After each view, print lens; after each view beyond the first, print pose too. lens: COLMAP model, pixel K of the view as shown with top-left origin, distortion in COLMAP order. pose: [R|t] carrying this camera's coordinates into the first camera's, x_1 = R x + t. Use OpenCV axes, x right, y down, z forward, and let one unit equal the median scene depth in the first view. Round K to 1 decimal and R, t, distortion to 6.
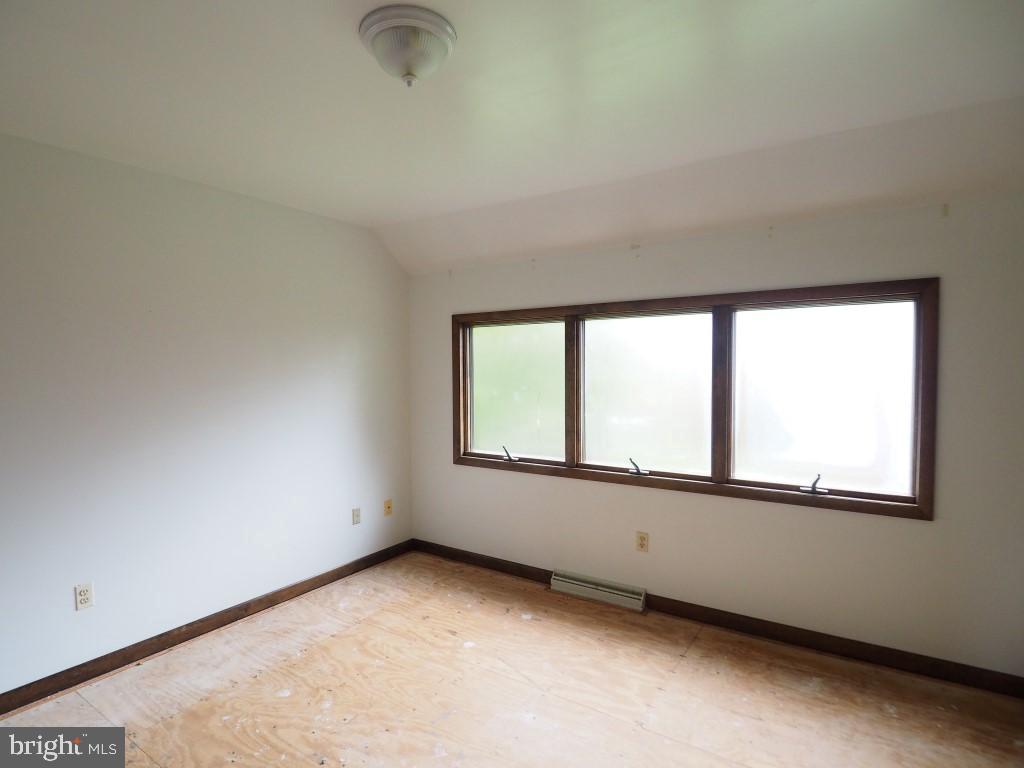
lens RADIAL K [[549.2, 0, 487.3], [0, 549.2, 389.1], [0, 0, 1]] dist [-0.023363, -0.005784]
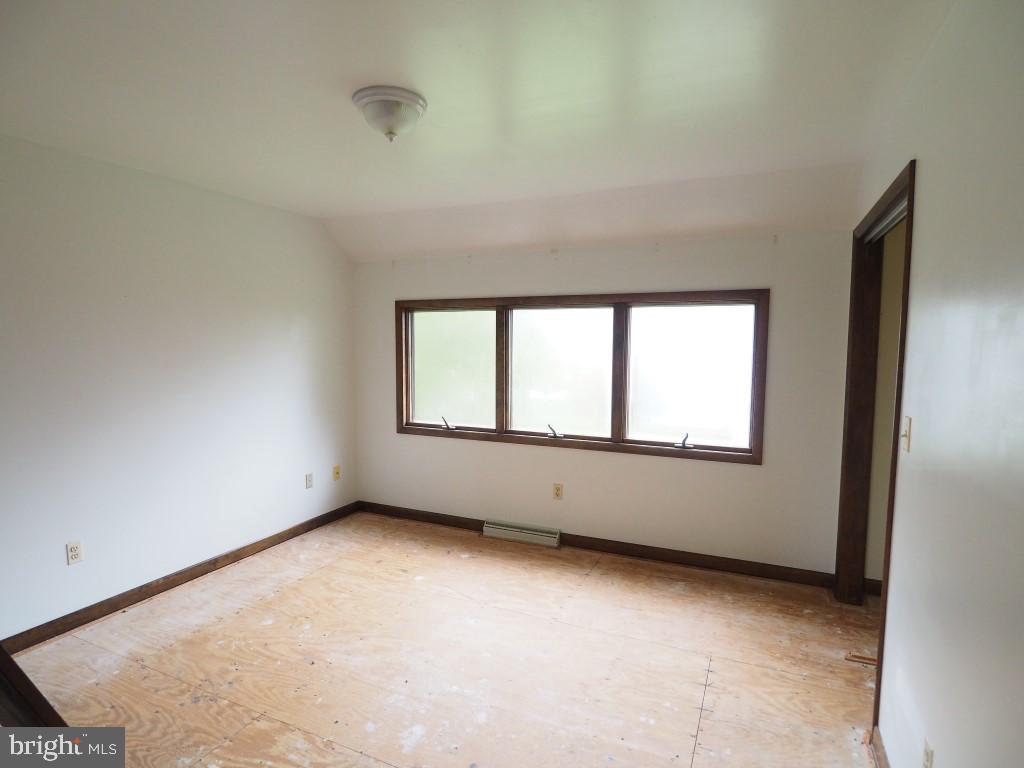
lens RADIAL K [[549.2, 0, 511.8], [0, 549.2, 382.9], [0, 0, 1]] dist [-0.023363, -0.005784]
pose [[0.982473, 0.000395, 0.186403, -0.059465], [-0.006495, 0.999463, 0.032117, -0.007339], [-0.186291, -0.032764, 0.981948, -0.226265]]
